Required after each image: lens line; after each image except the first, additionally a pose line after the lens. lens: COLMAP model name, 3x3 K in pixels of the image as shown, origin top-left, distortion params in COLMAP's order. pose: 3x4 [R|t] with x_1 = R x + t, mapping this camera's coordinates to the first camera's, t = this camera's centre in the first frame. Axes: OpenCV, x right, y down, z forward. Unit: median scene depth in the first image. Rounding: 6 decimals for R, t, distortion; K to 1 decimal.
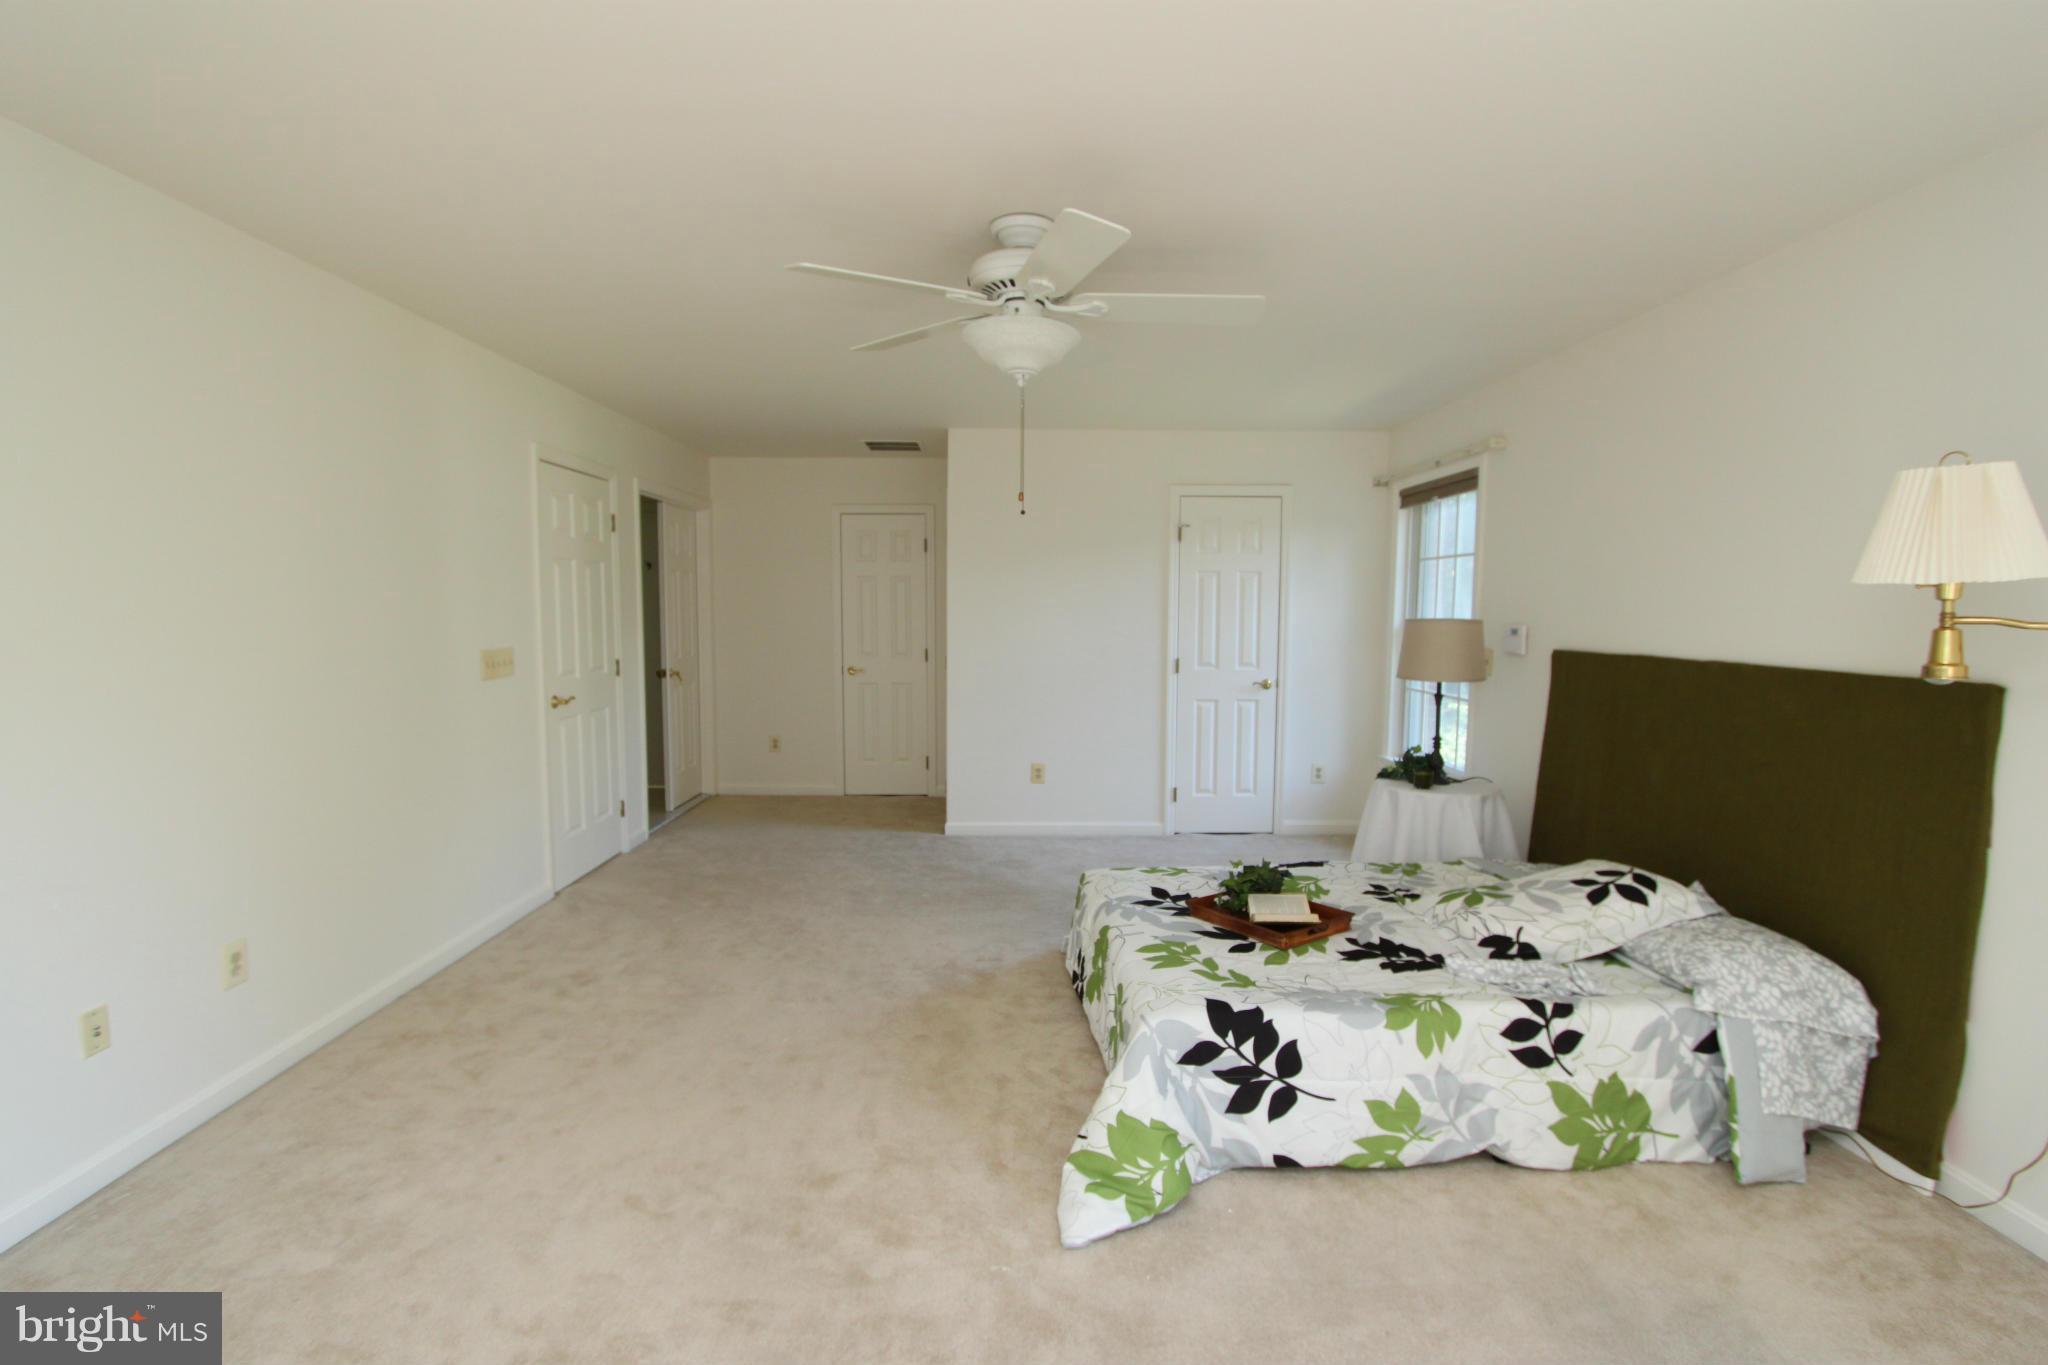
lens RADIAL K [[947.9, 0, 1024.0], [0, 947.9, 682.5], [0, 0, 1]] dist [0.000582, 0.000129]
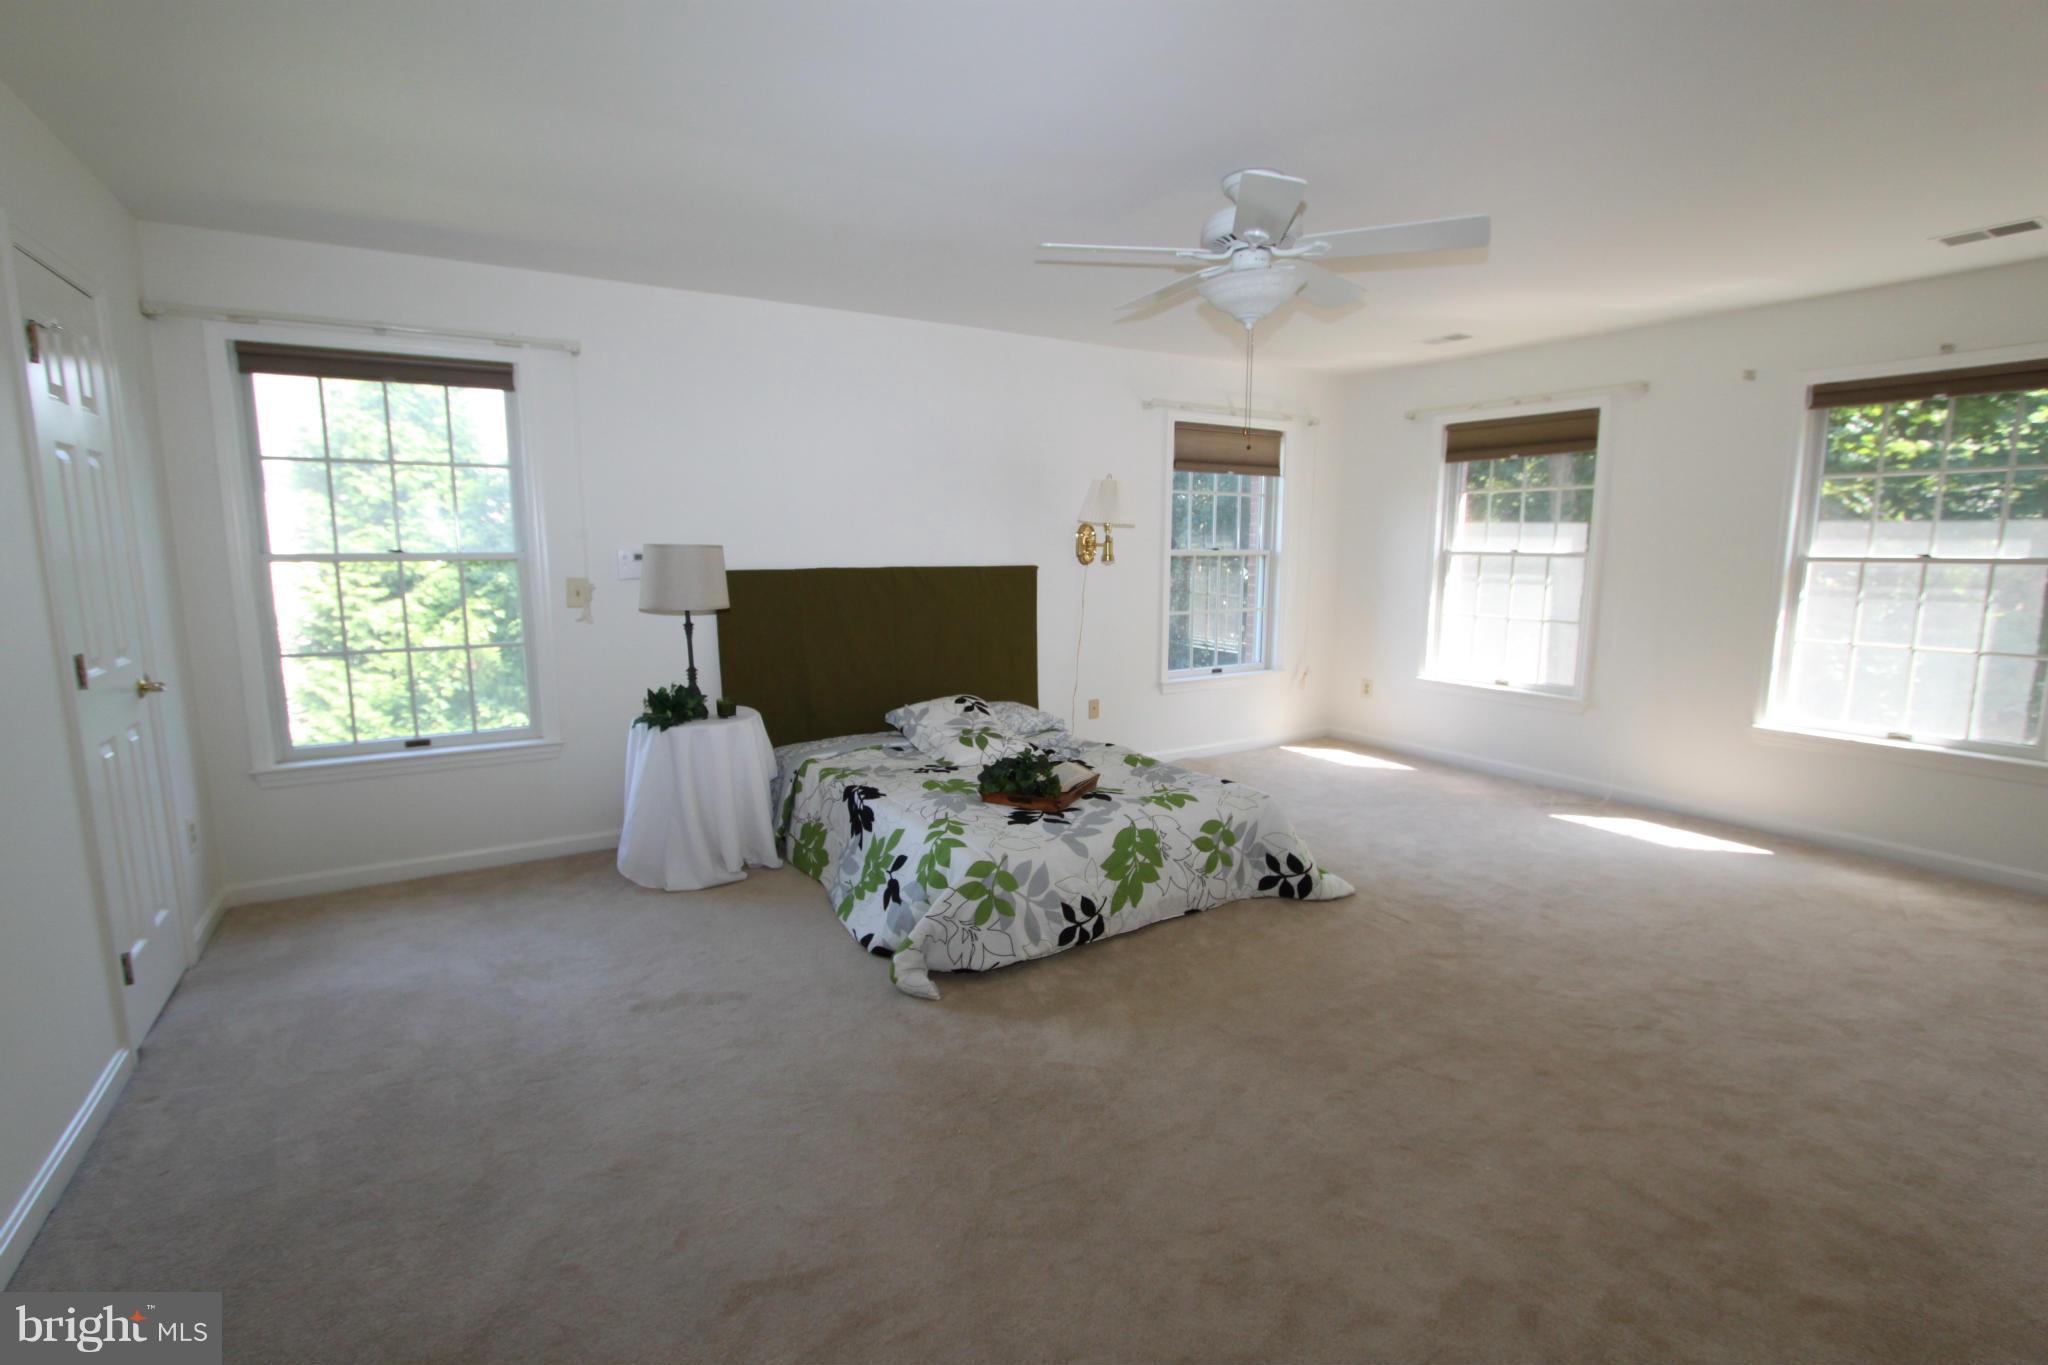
lens RADIAL K [[947.9, 0, 1024.0], [0, 947.9, 682.5], [0, 0, 1]] dist [0.000582, 0.000129]
pose [[-0.508621, -0.136701, 0.850069, -0.675350], [0.068682, 0.977727, 0.198325, -0.117592], [-0.858246, 0.159256, -0.487904, 1.437148]]
